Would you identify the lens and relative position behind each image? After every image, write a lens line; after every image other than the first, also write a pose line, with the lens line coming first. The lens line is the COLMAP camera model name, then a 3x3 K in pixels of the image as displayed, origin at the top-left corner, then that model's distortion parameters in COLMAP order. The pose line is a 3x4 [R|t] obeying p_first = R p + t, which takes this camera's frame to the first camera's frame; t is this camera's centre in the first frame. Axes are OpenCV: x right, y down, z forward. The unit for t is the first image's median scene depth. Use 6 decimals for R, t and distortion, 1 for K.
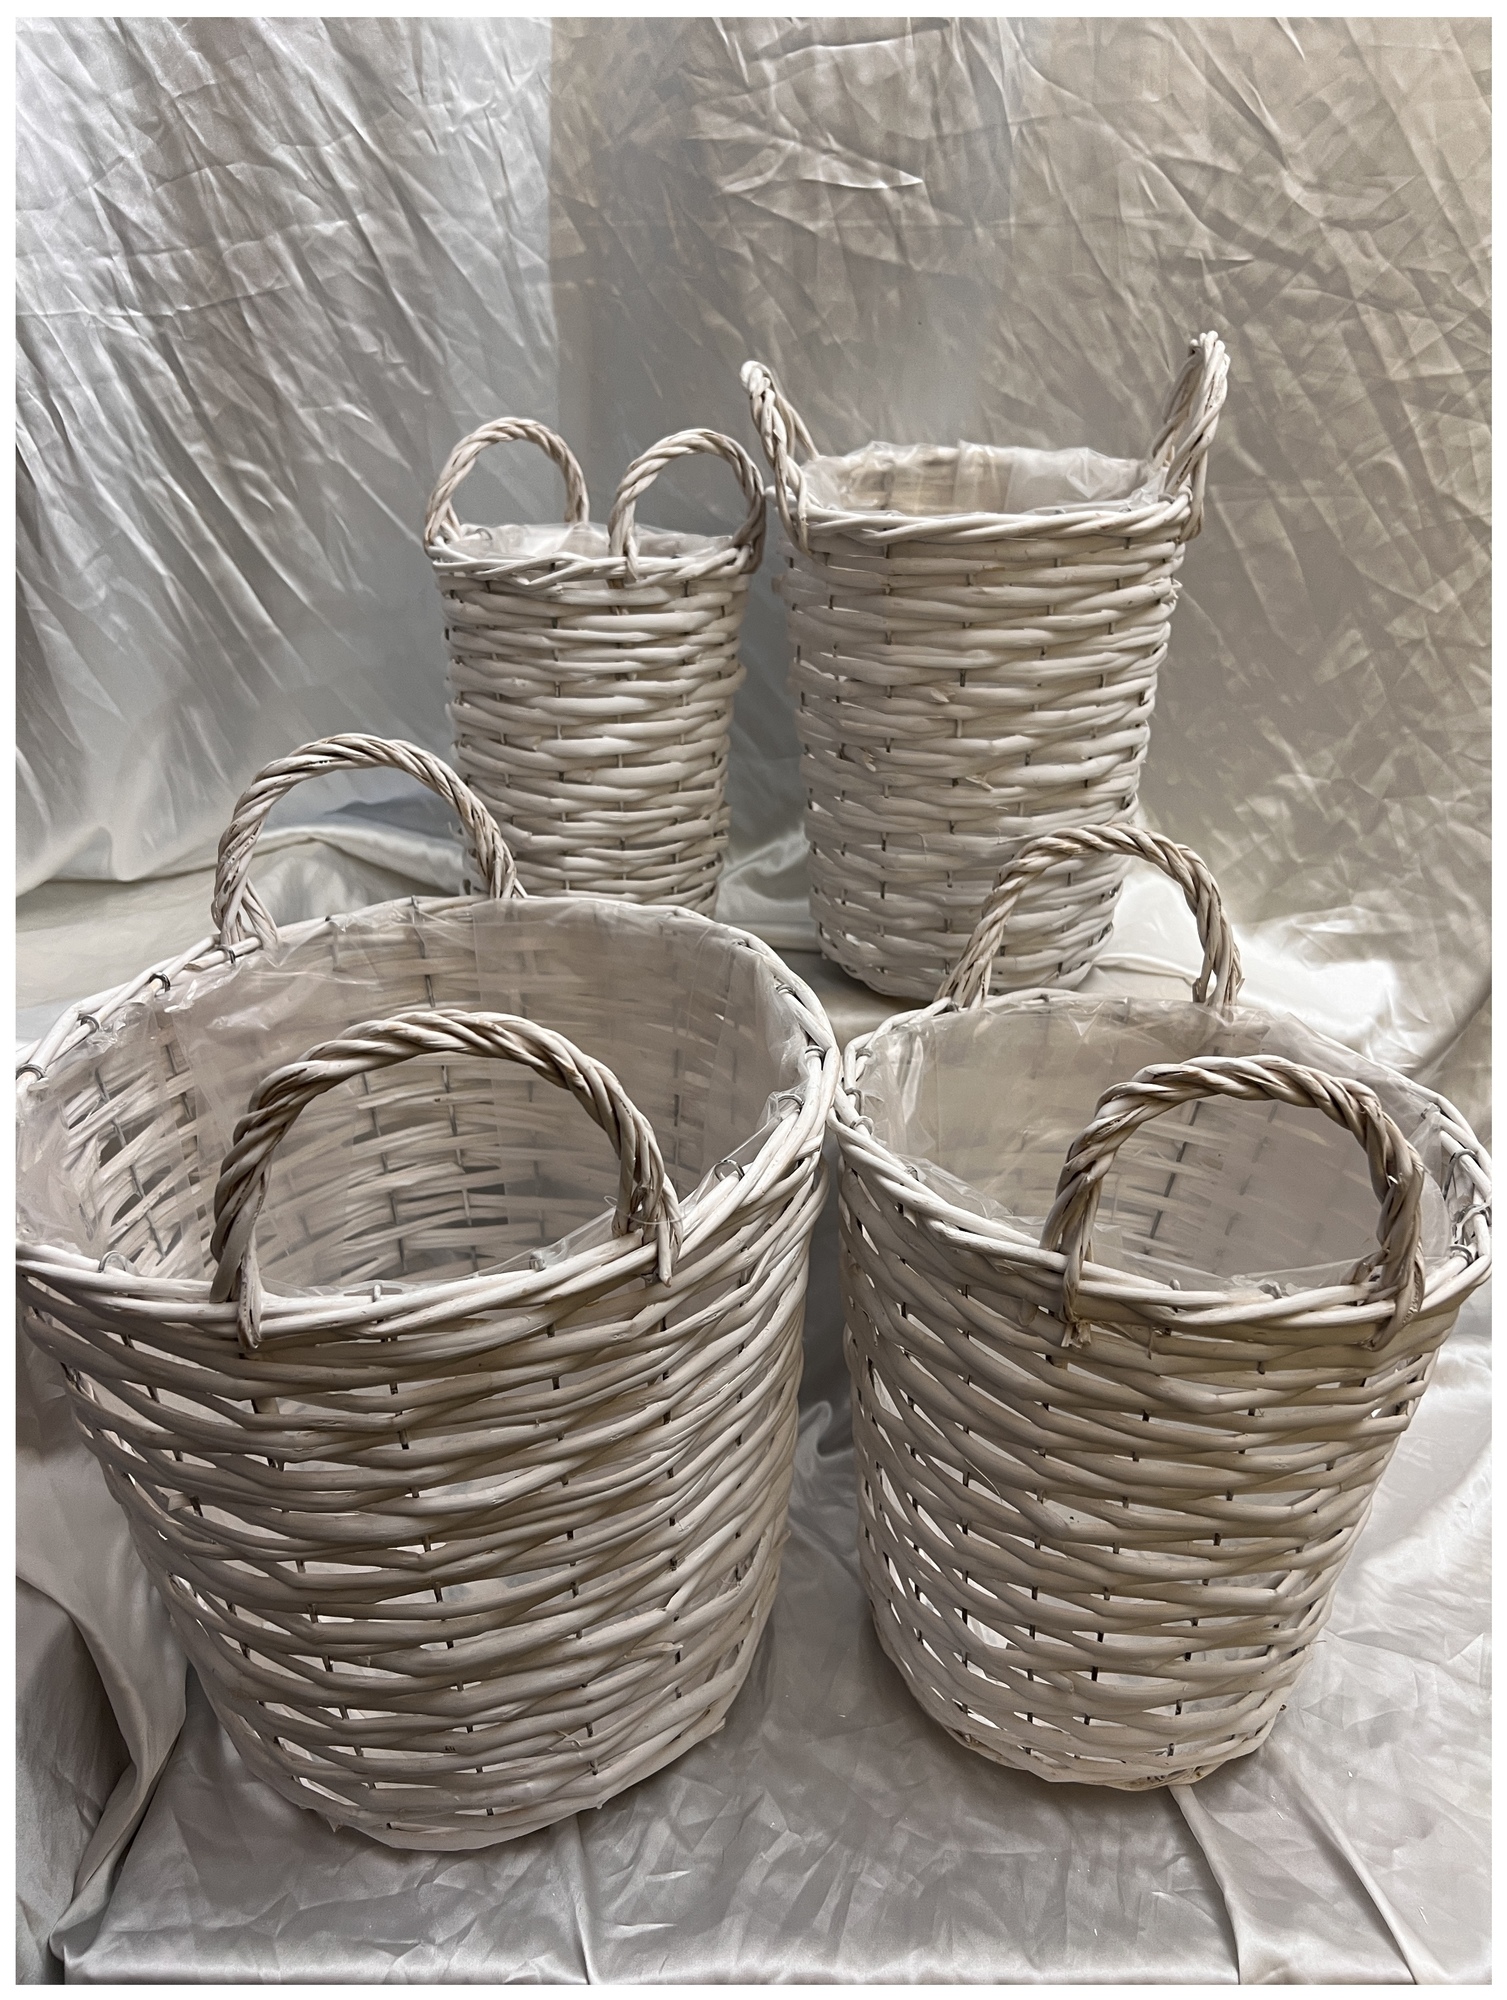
lens RADIAL K [[1563.9, 0, 753.1], [0, 1563.9, 1012.0], [0, 0, 1]] dist [0.052796, -0.081340]
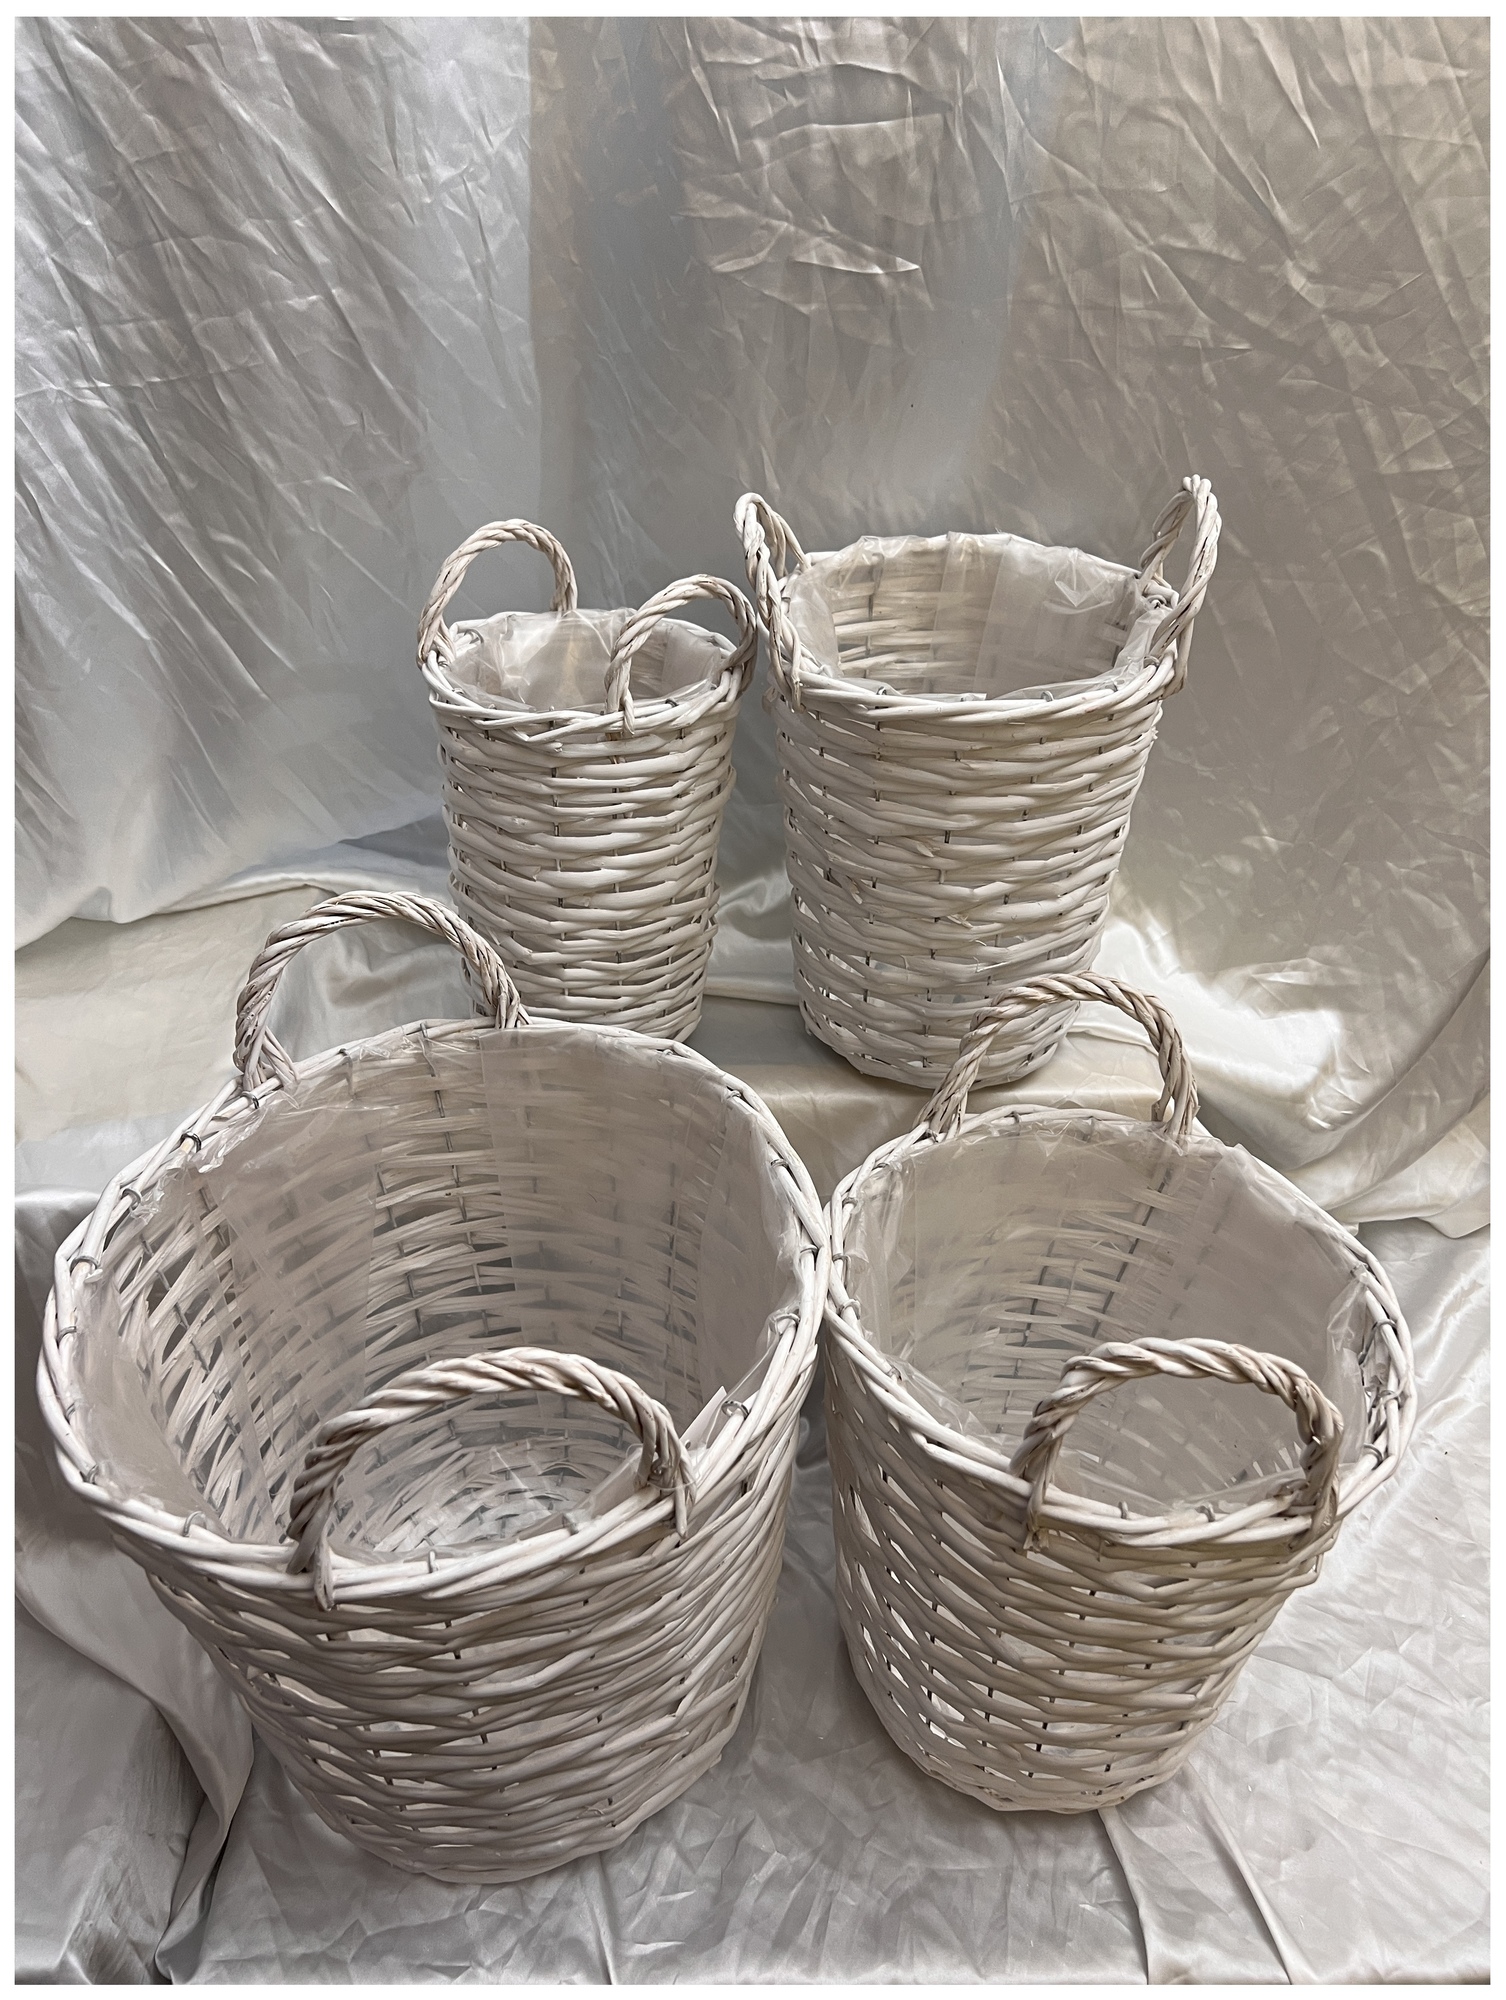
lens RADIAL K [[1573.7, 0, 753.0], [0, 1573.7, 1000.0], [0, 0, 1]] dist [0.060315, -0.091236]
pose [[0.999554, -0.001113, 0.029829, -0.024844], [-0.004557, 0.981900, 0.189346, -0.276821], [-0.029500, -0.189398, 0.981457, -0.040956]]
